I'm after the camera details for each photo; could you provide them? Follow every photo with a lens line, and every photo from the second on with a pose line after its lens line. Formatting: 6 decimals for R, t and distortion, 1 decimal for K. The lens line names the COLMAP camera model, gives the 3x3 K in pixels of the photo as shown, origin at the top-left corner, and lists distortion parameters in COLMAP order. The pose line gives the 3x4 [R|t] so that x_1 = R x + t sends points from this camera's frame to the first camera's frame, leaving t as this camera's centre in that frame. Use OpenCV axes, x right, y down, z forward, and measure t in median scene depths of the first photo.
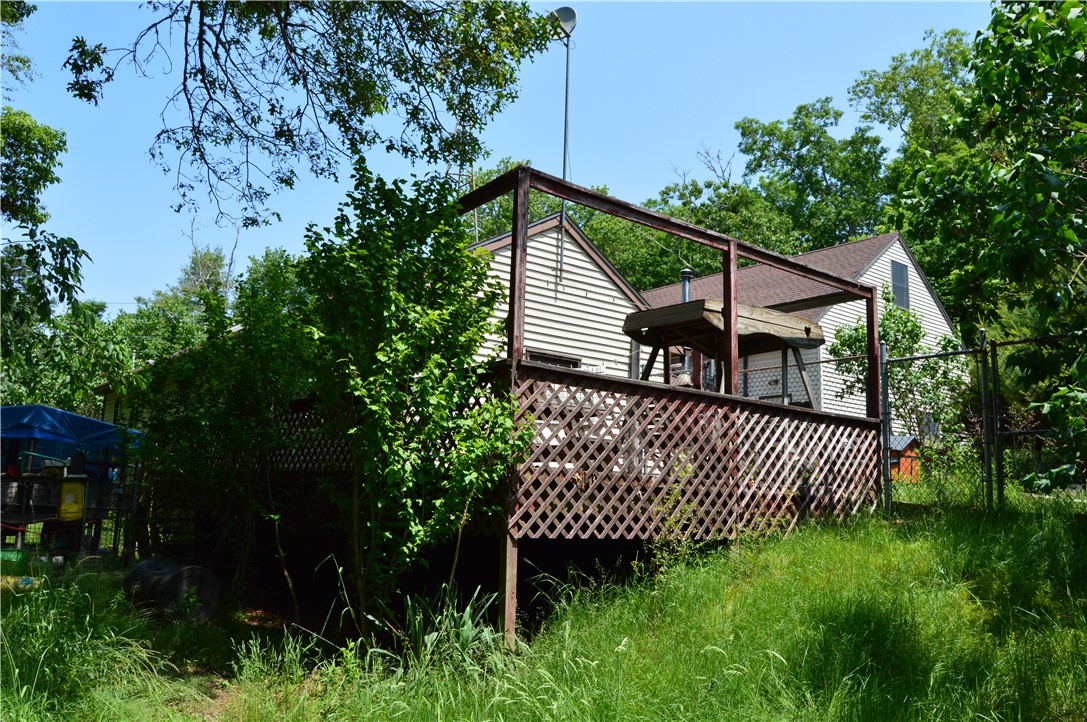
lens RADIAL K [[873.8, 0, 547.8], [0, 873.8, 363.3], [0, 0, 1]] dist [-0.076129, 0.012717]
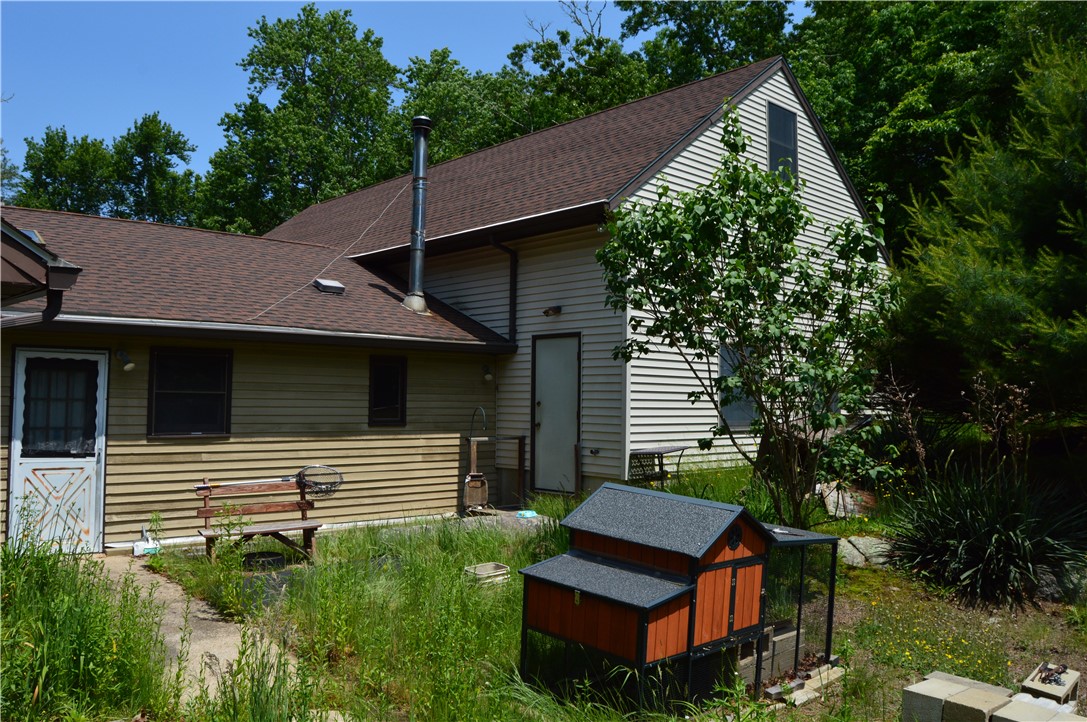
lens RADIAL K [[873.8, 0, 539.8], [0, 873.8, 357.5], [0, 0, 1]] dist [-0.076129, 0.012717]
pose [[0.996734, -0.013072, 0.079694, 0.185479], [0.004473, 0.994235, 0.107132, -0.008253], [-0.080635, -0.106425, 0.991046, 0.389934]]
